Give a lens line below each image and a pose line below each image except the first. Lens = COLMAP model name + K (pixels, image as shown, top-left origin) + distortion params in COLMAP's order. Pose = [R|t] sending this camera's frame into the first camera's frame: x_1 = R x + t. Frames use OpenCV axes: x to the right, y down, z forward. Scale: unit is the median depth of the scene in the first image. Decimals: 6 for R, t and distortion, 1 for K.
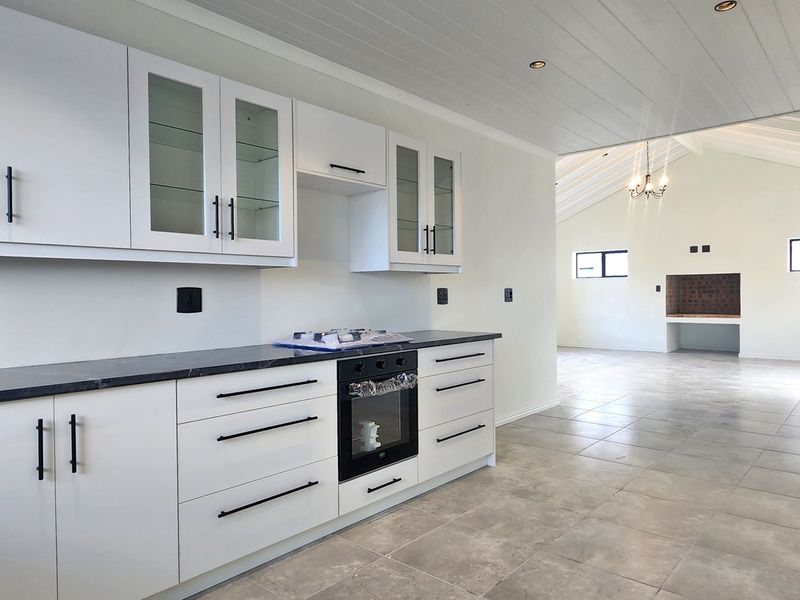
lens RADIAL K [[541.2, 0, 380.5], [0, 541.2, 301.9], [0, 0, 1]] dist [0.004338, 0.010038]
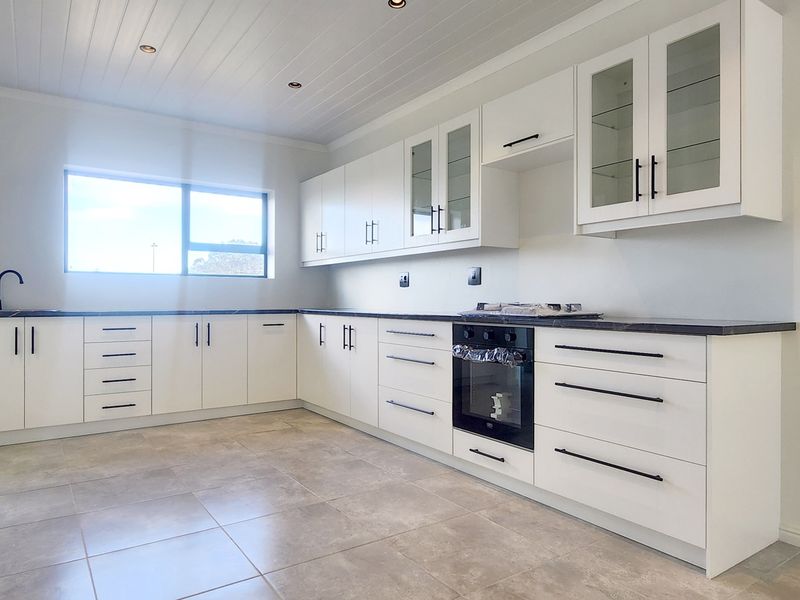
lens RADIAL K [[541.2, 0, 396.9], [0, 541.2, 300.2], [0, 0, 1]] dist [0.004338, 0.010038]
pose [[-0.222740, 0.010877, -0.974817, 0.899286], [-0.014341, 0.999793, 0.014432, 0.034929], [0.974772, 0.017194, -0.222538, 0.931481]]
